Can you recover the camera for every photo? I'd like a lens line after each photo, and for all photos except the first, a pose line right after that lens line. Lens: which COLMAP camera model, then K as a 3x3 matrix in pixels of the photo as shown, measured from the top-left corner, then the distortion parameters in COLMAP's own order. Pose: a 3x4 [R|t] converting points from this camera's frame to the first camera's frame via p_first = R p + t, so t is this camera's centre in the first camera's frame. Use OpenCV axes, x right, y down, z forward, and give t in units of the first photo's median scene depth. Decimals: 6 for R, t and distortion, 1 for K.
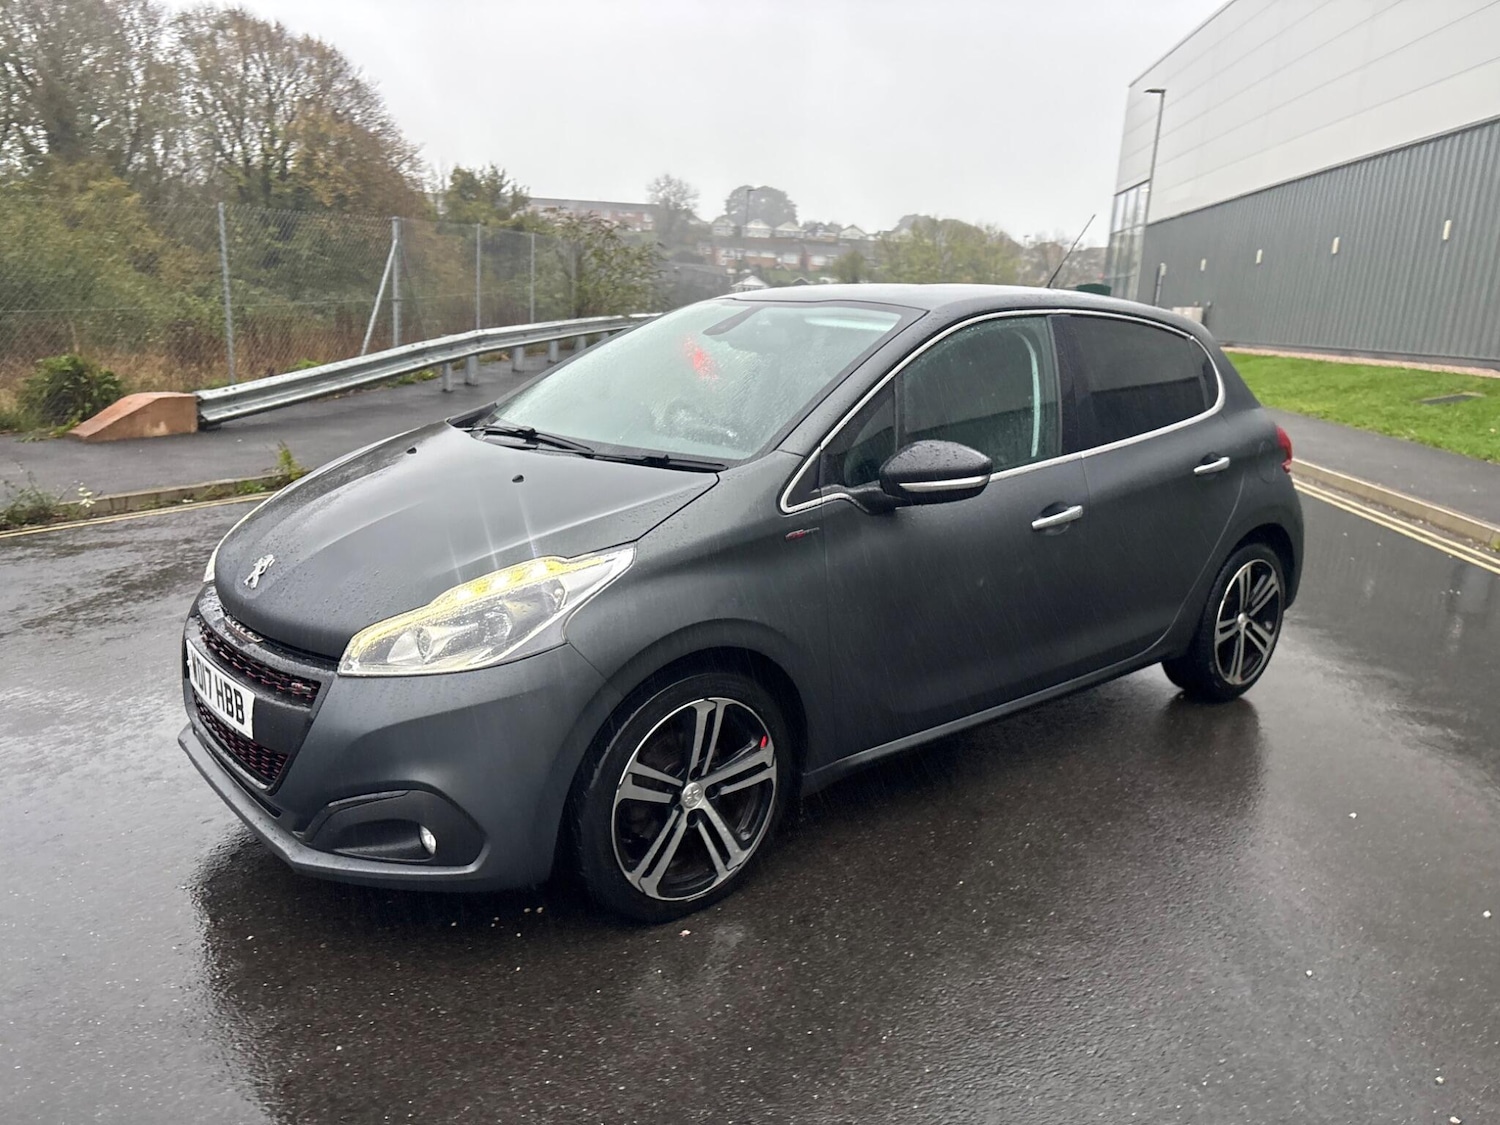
lens RADIAL K [[1144.1, 0, 766.8], [0, 1144.1, 583.3], [0, 0, 1]] dist [0.038744, -0.031724]
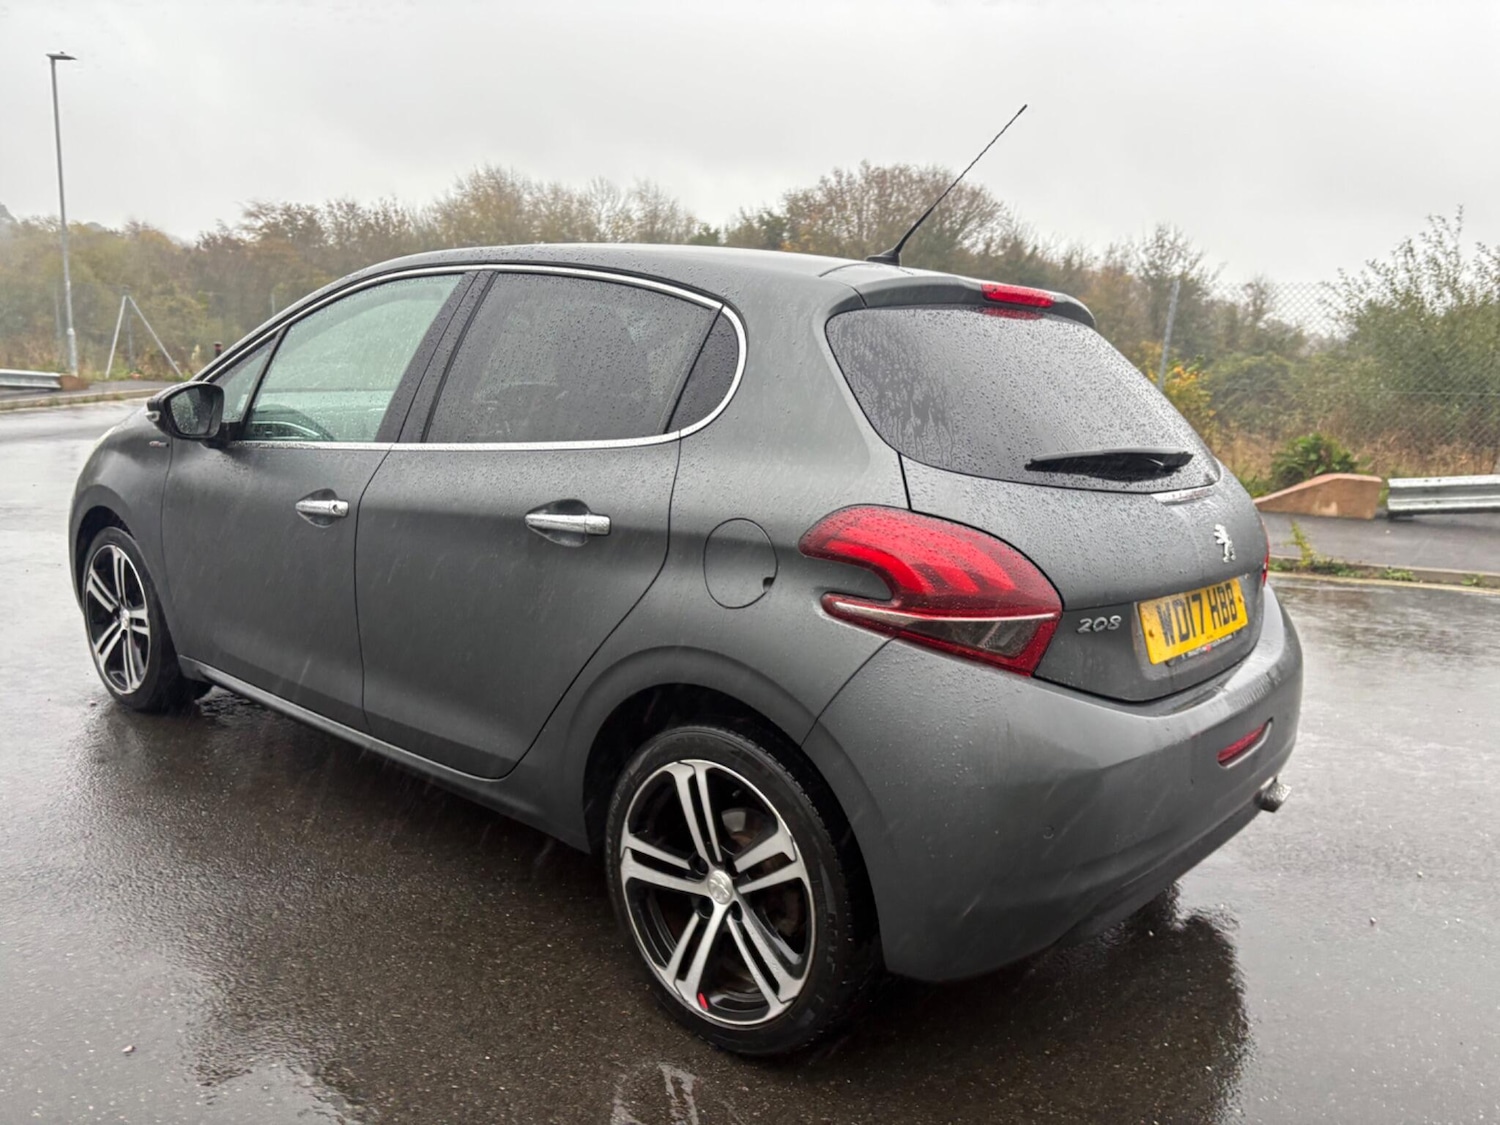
lens RADIAL K [[1144.1, 0, 757.8], [0, 1144.1, 581.7], [0, 0, 1]] dist [0.038744, -0.031724]
pose [[0.156335, 0.179910, -0.971181, 0.894551], [-0.285046, 0.949652, 0.130037, -0.162823], [0.945679, 0.256502, 0.199746, 0.918125]]
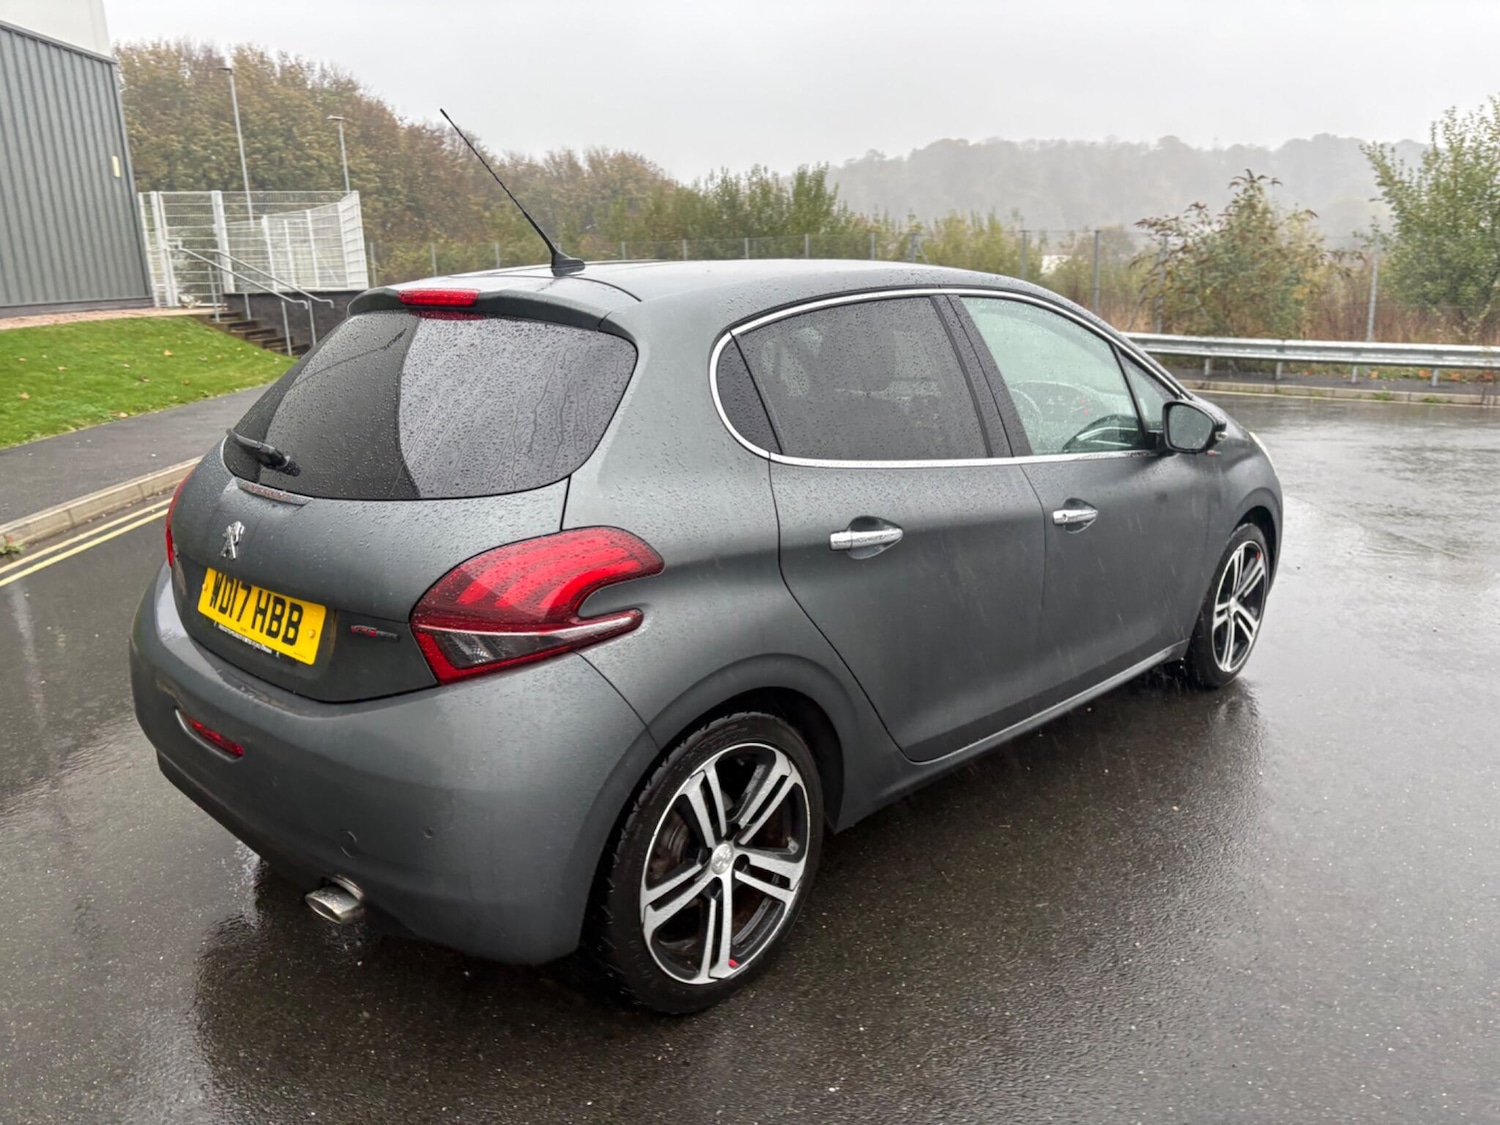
lens RADIAL K [[1144.1, 0, 763.9], [0, 1144.1, 534.0], [0, 0, 1]] dist [0.038744, -0.031724]
pose [[-0.993478, 0.000457, -0.114020, 0.219302], [-0.050861, 0.893213, 0.446748, -0.430579], [0.102048, 0.449633, -0.887365, 1.732591]]
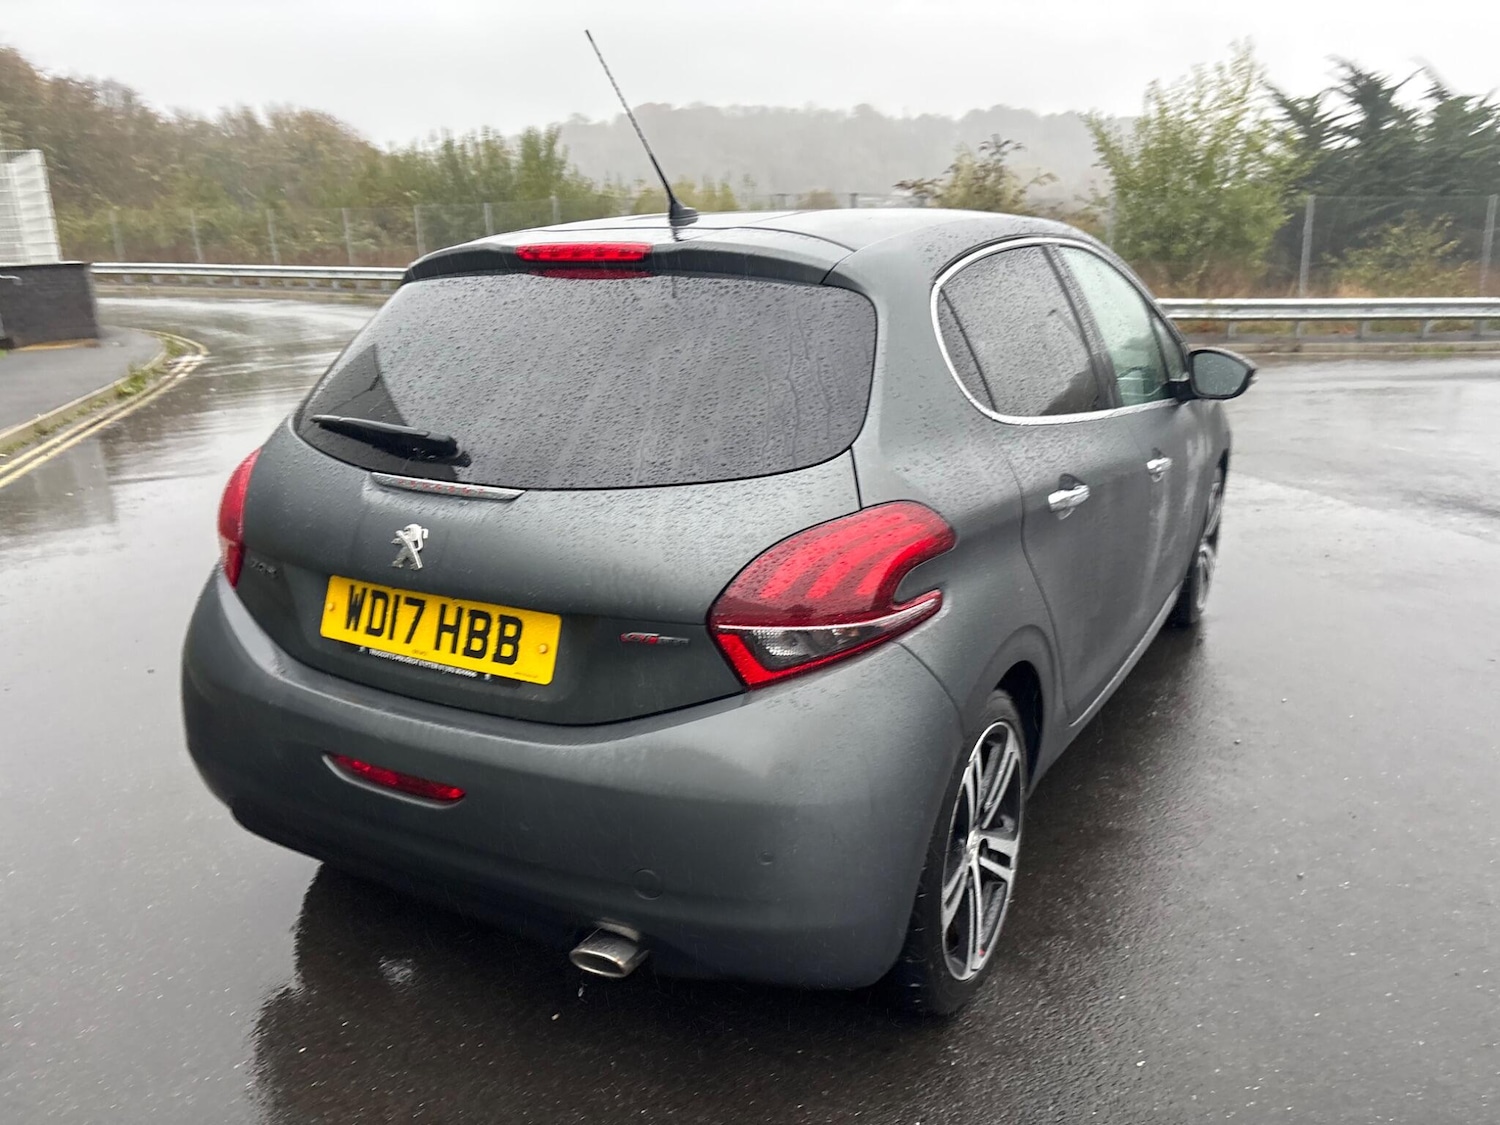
lens RADIAL K [[1144.1, 0, 754.8], [0, 1144.1, 561.5], [0, 0, 1]] dist [0.038744, -0.031724]
pose [[-0.938634, 0.080156, -0.335472, 0.431323], [-0.094245, 0.876008, 0.472999, -0.395138], [0.331790, 0.475590, -0.814696, 1.643914]]
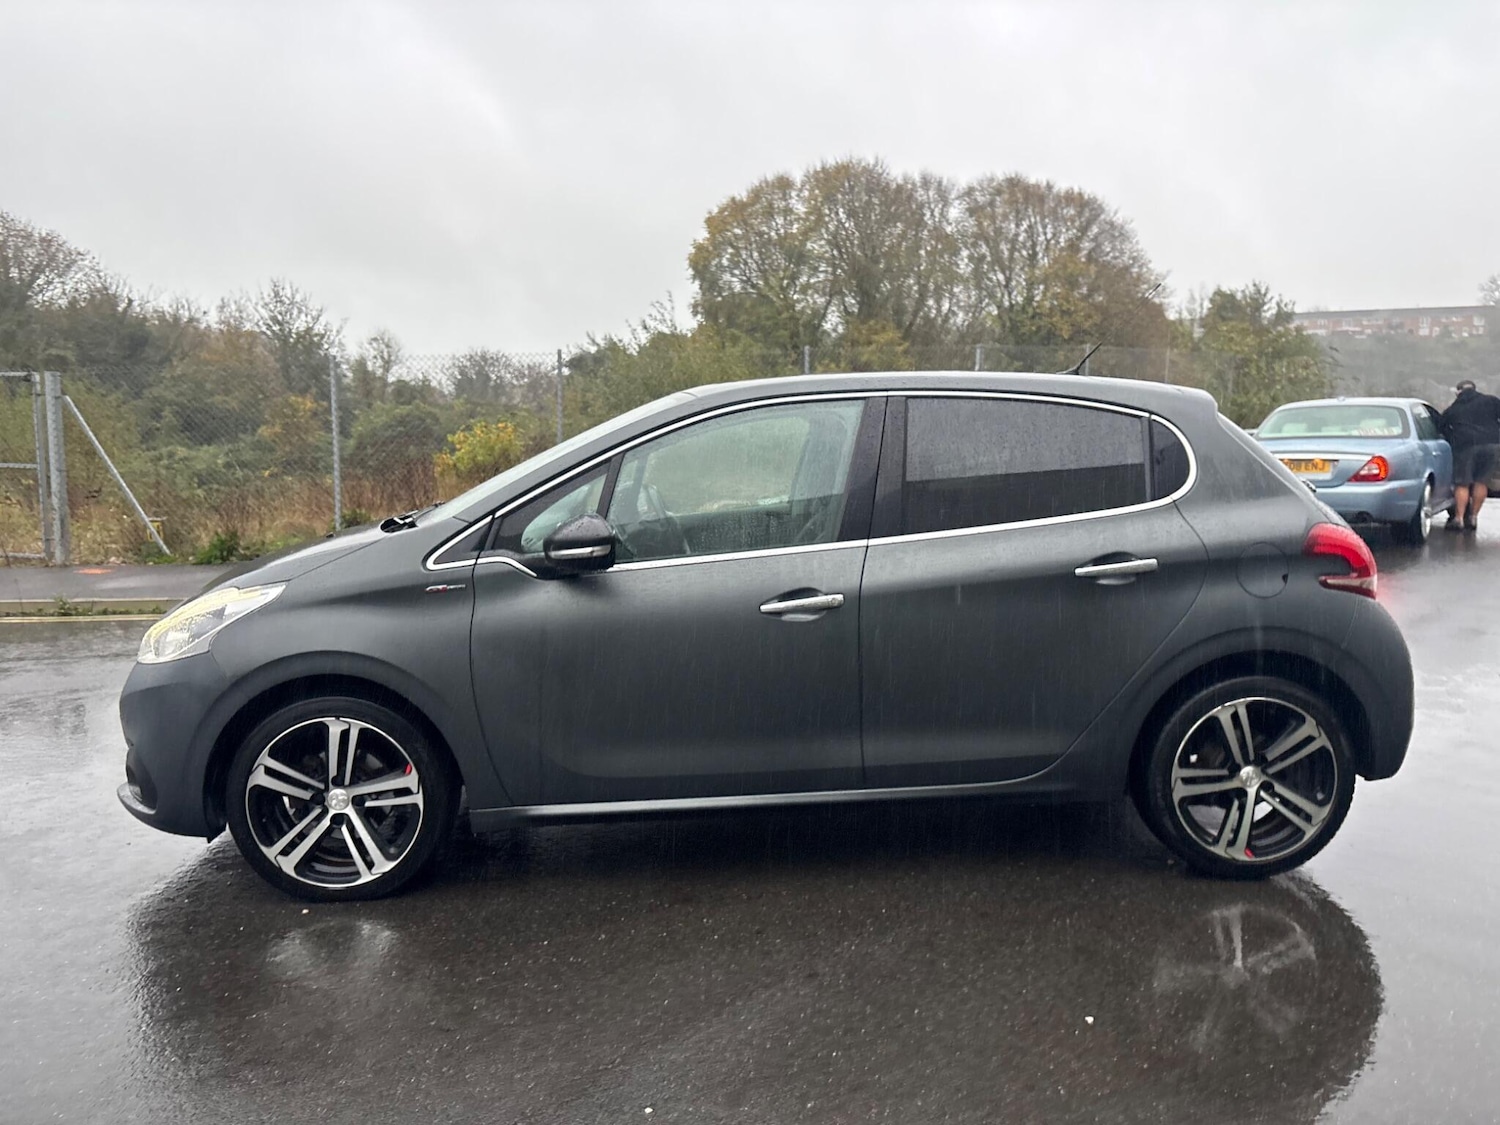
lens RADIAL K [[1144.1, 0, 761.7], [0, 1144.1, 566.5], [0, 0, 1]] dist [0.038744, -0.031724]
pose [[0.788767, 0.045324, -0.613019, 0.644858], [-0.117662, 0.989970, -0.078201, -0.008452], [0.603326, 0.133812, 0.786189, 0.187170]]
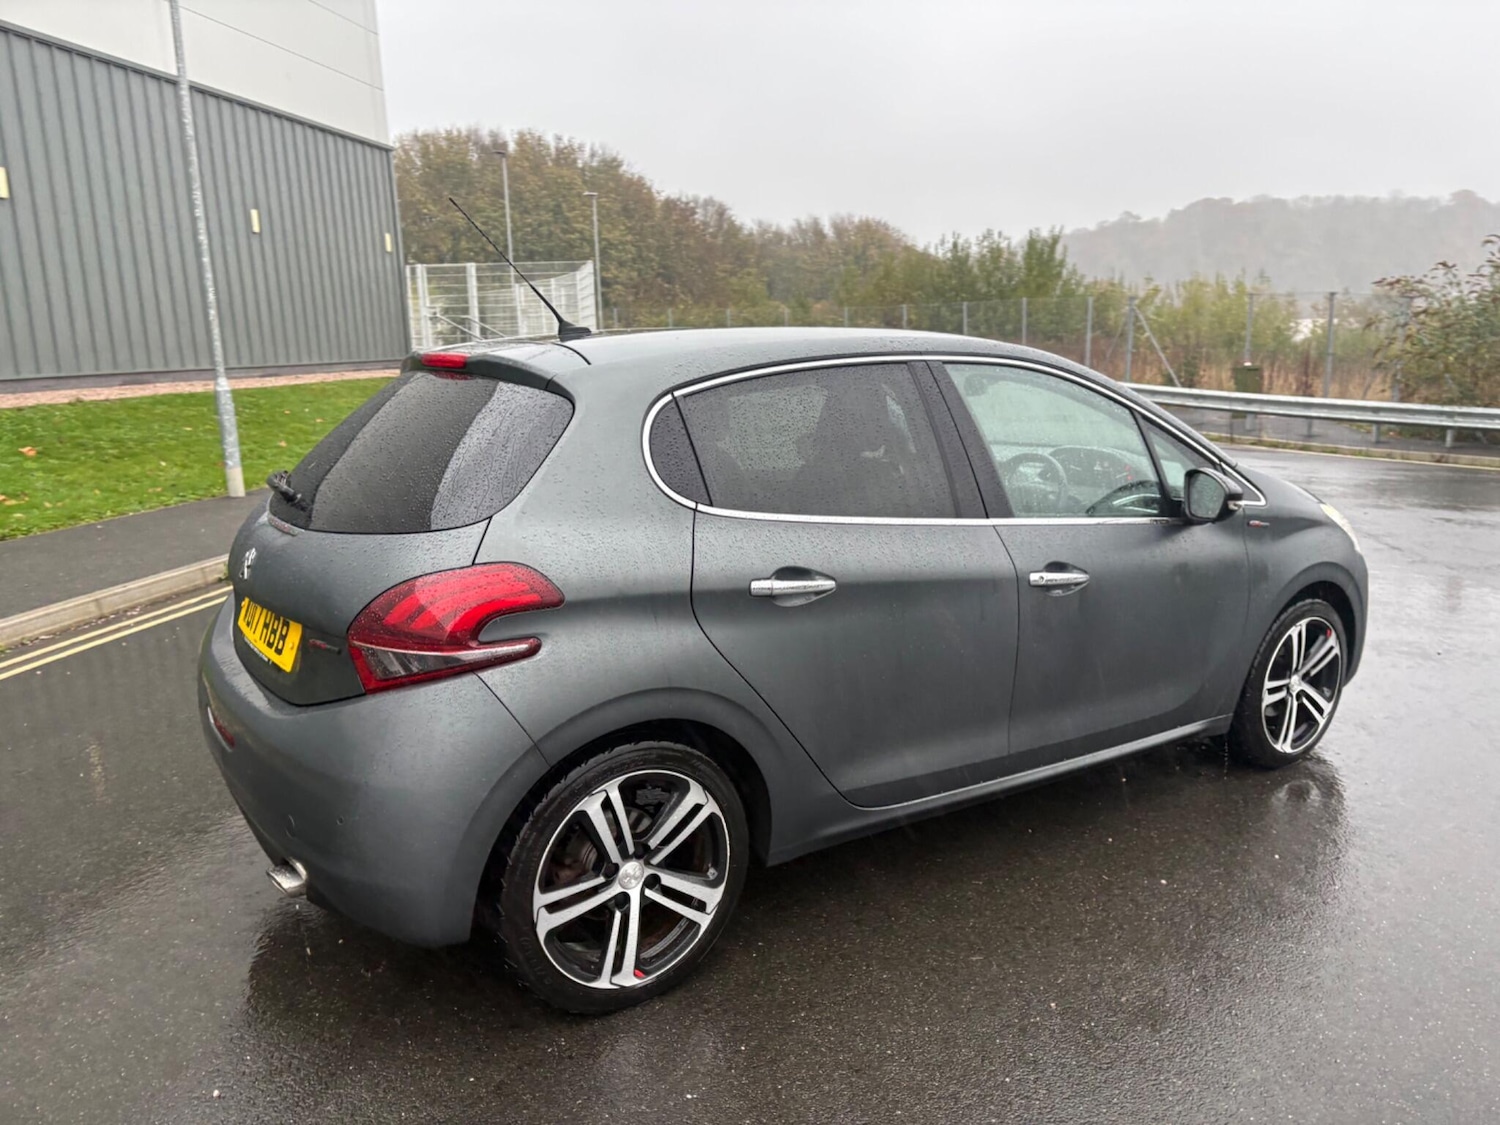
lens RADIAL K [[1144.1, 0, 776.2], [0, 1144.1, 552.5], [0, 0, 1]] dist [0.038744, -0.031724]
pose [[-0.995691, -0.042739, 0.082297, 0.061157], [-0.004383, 0.908157, 0.418606, -0.447401], [-0.092629, 0.416442, -0.904431, 1.775255]]
